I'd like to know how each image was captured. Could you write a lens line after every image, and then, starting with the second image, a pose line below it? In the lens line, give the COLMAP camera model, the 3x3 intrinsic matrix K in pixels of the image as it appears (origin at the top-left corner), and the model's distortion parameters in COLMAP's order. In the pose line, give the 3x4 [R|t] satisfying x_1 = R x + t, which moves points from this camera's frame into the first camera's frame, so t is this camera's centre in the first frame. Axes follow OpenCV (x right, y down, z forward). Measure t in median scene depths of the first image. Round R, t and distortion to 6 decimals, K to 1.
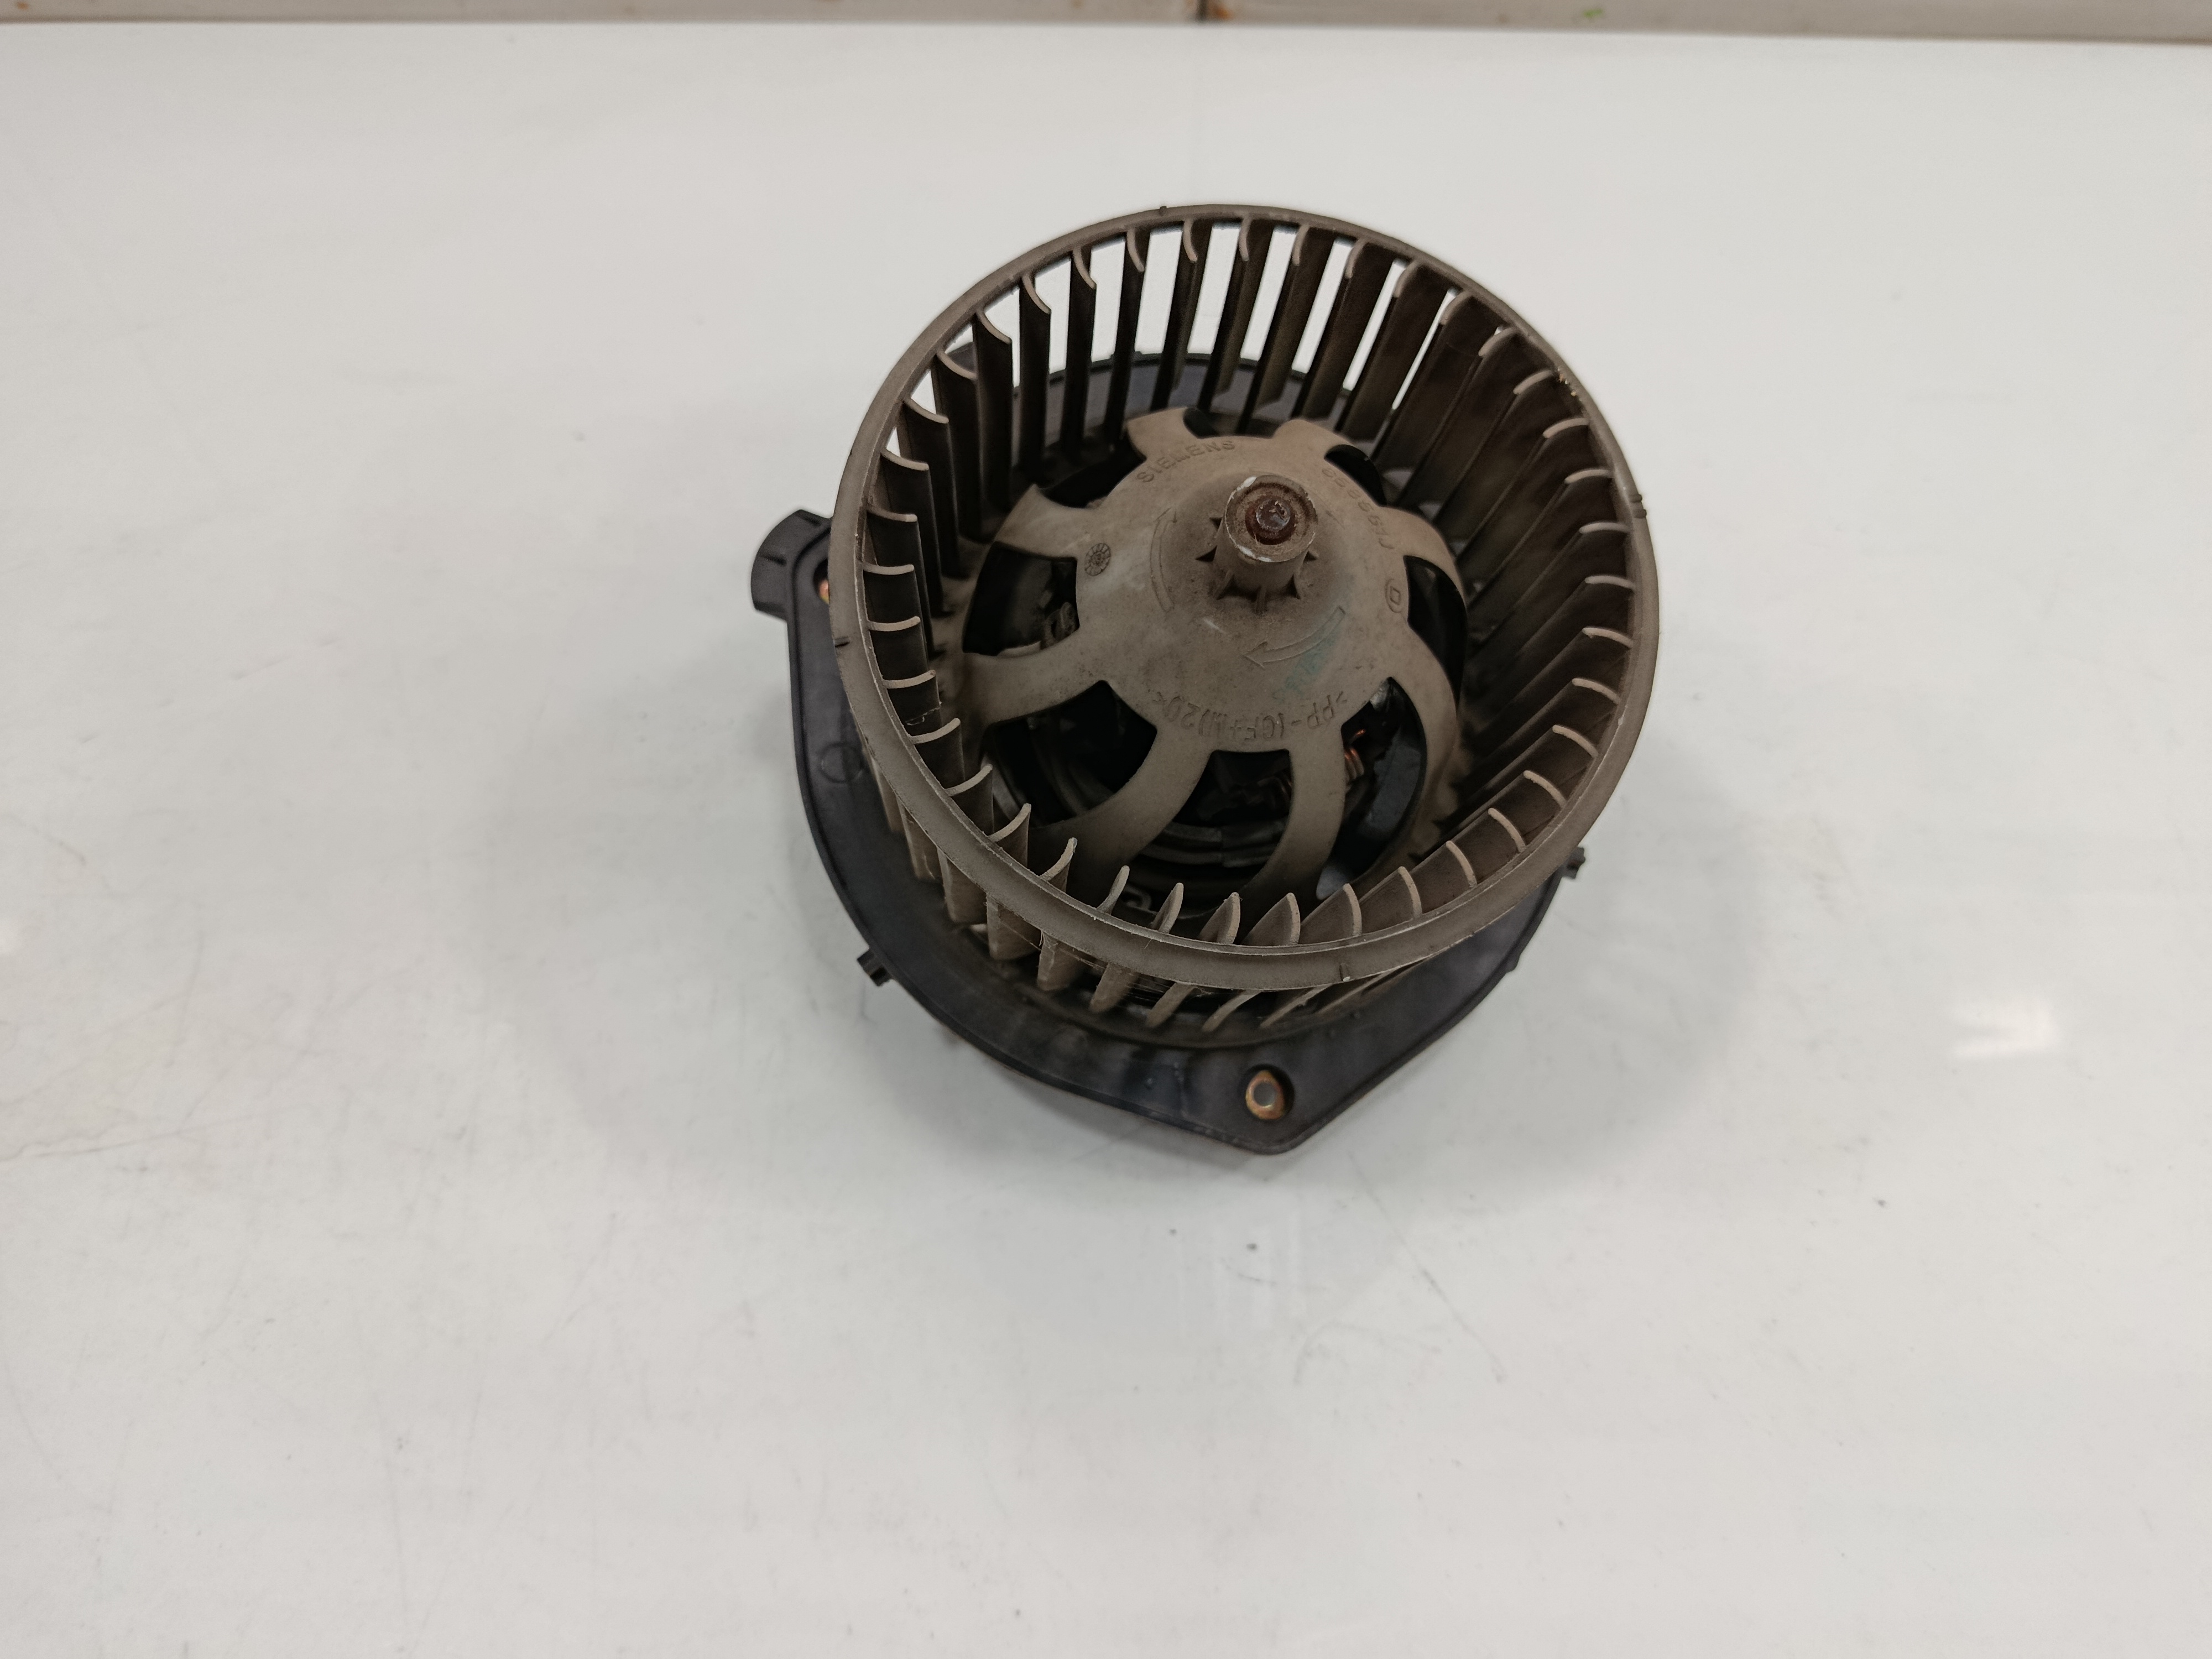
lens RADIAL K [[1401.7, 0, 1119.4], [0, 1401.7, 860.9], [0, 0, 1]] dist [-0.005481, -0.003510]
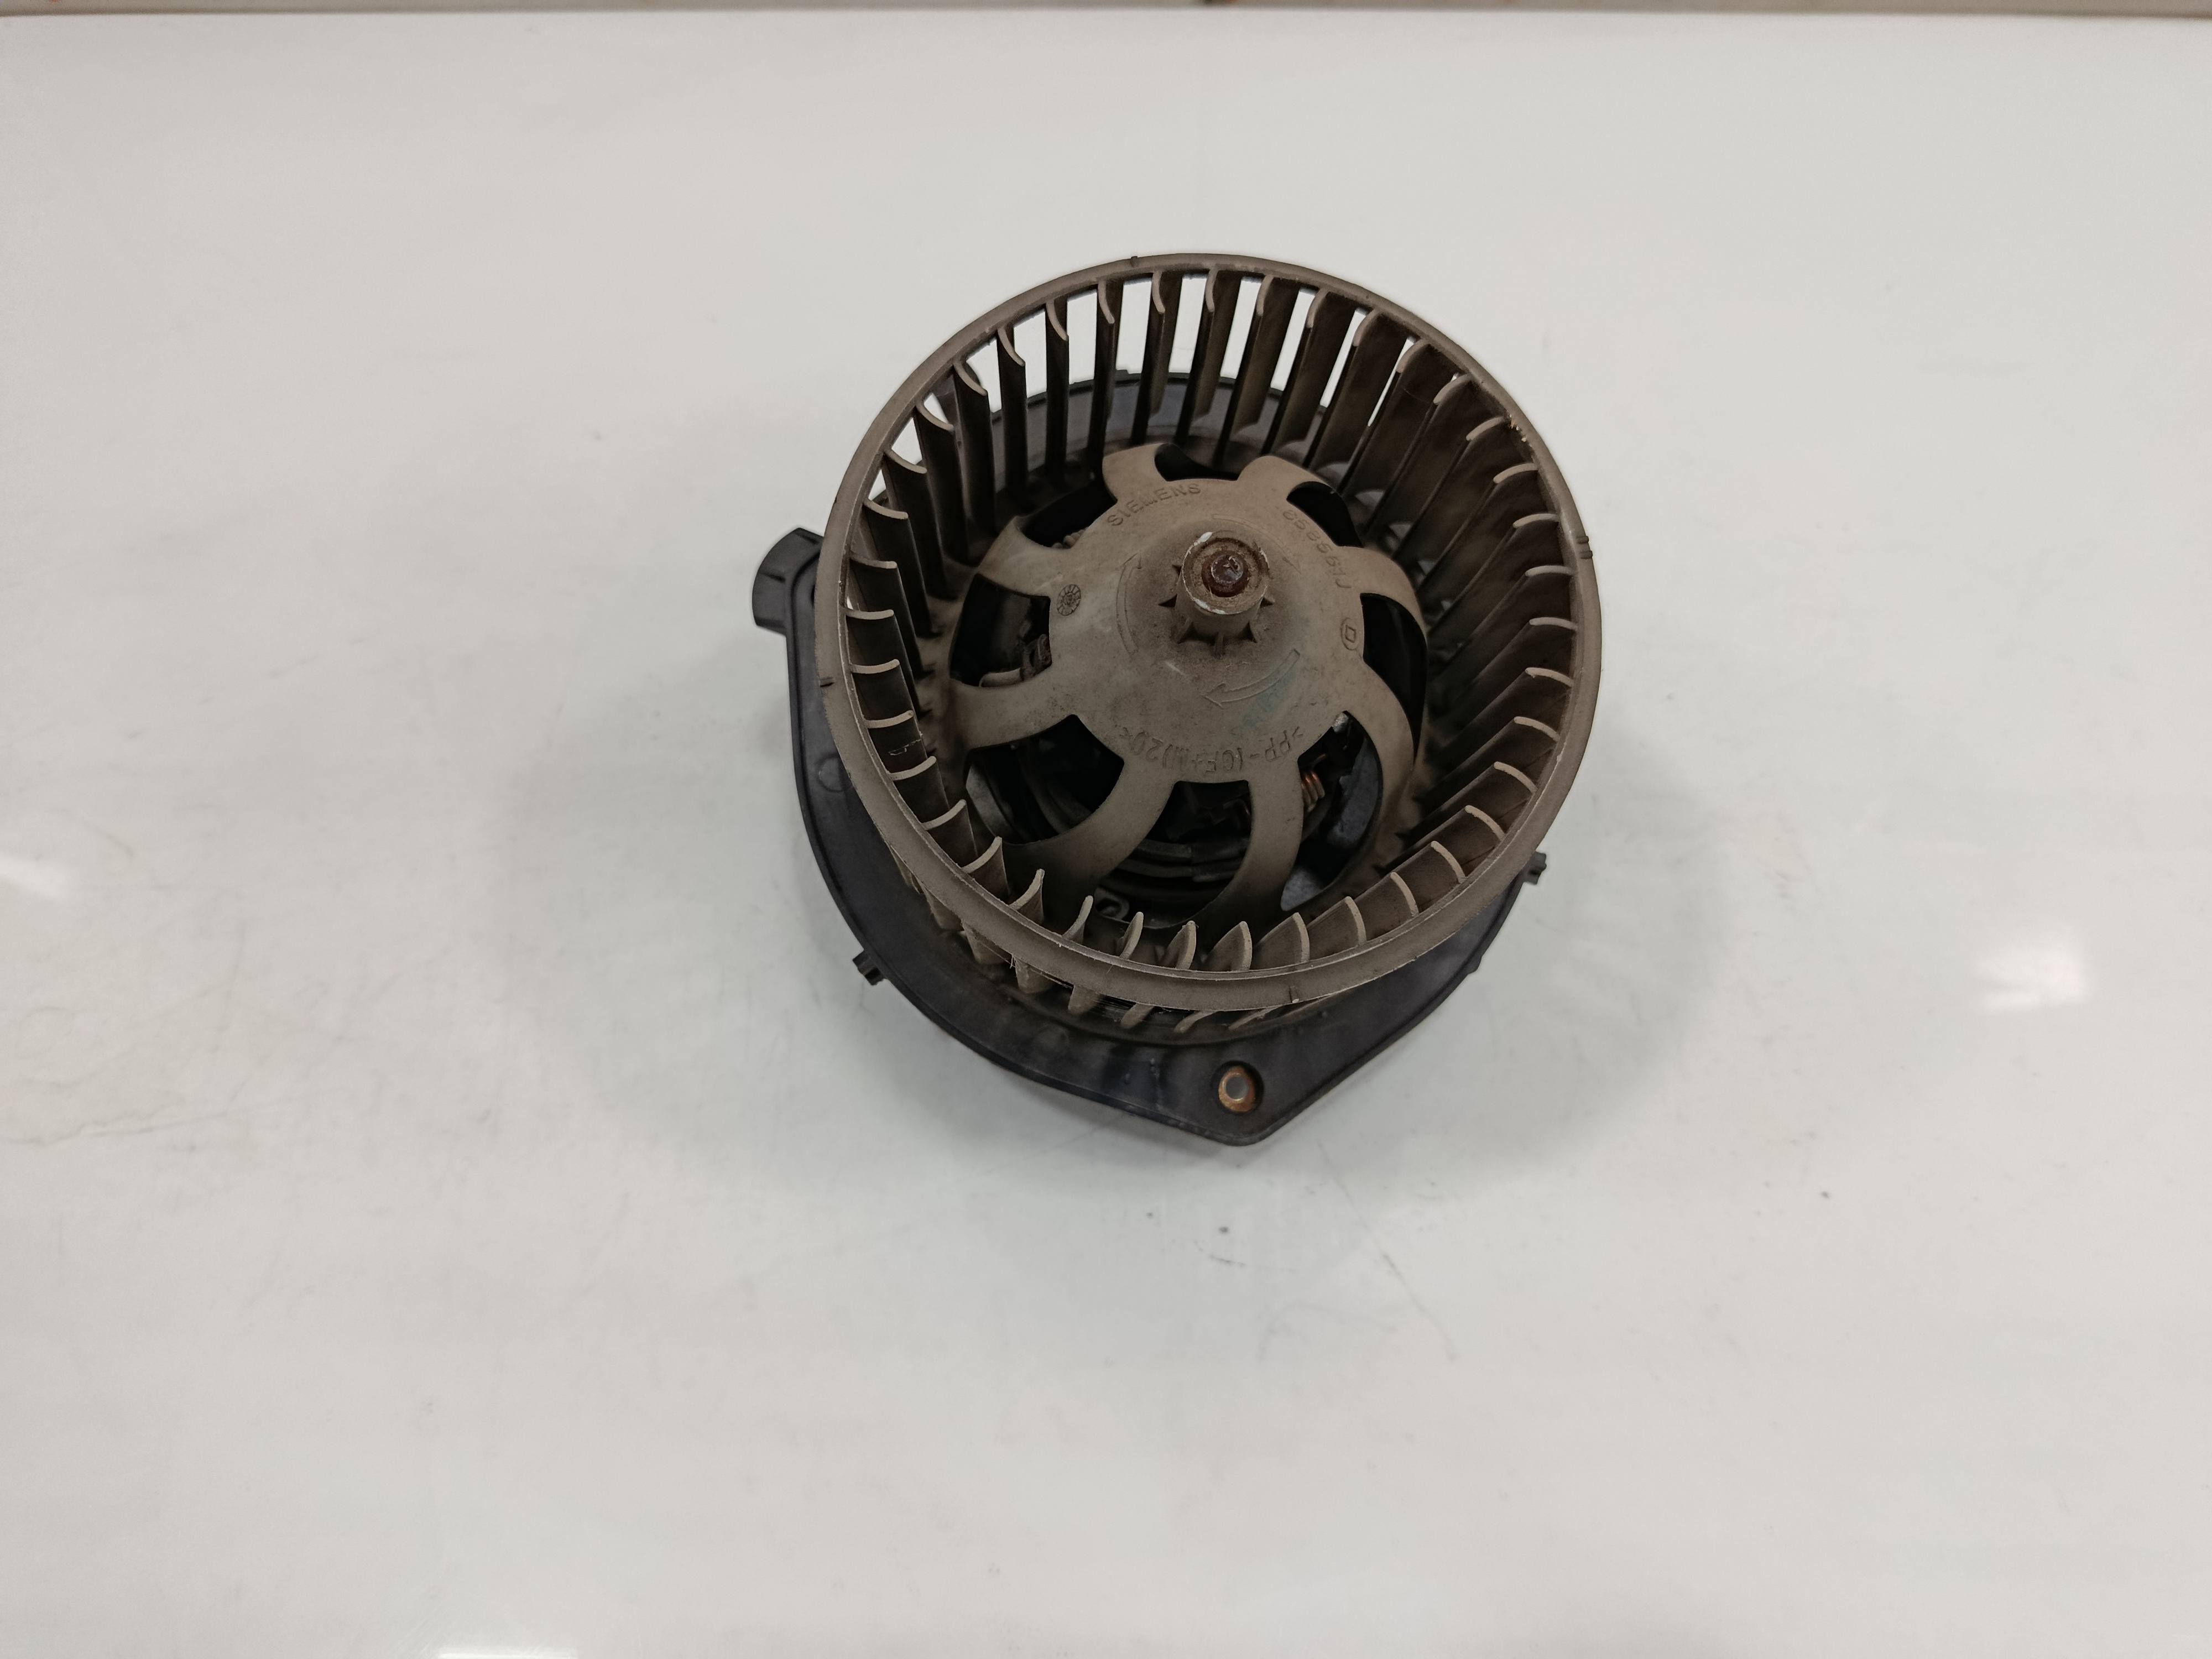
lens RADIAL K [[1405.3, 0, 1138.8], [0, 1405.3, 835.9], [0, 0, 1]] dist [-0.005243, -0.005316]
pose [[0.999873, 0.004296, -0.015349, 0.052332], [-0.003716, 0.999286, 0.037597, -0.073943], [0.015499, -0.037535, 0.999175, -0.065396]]
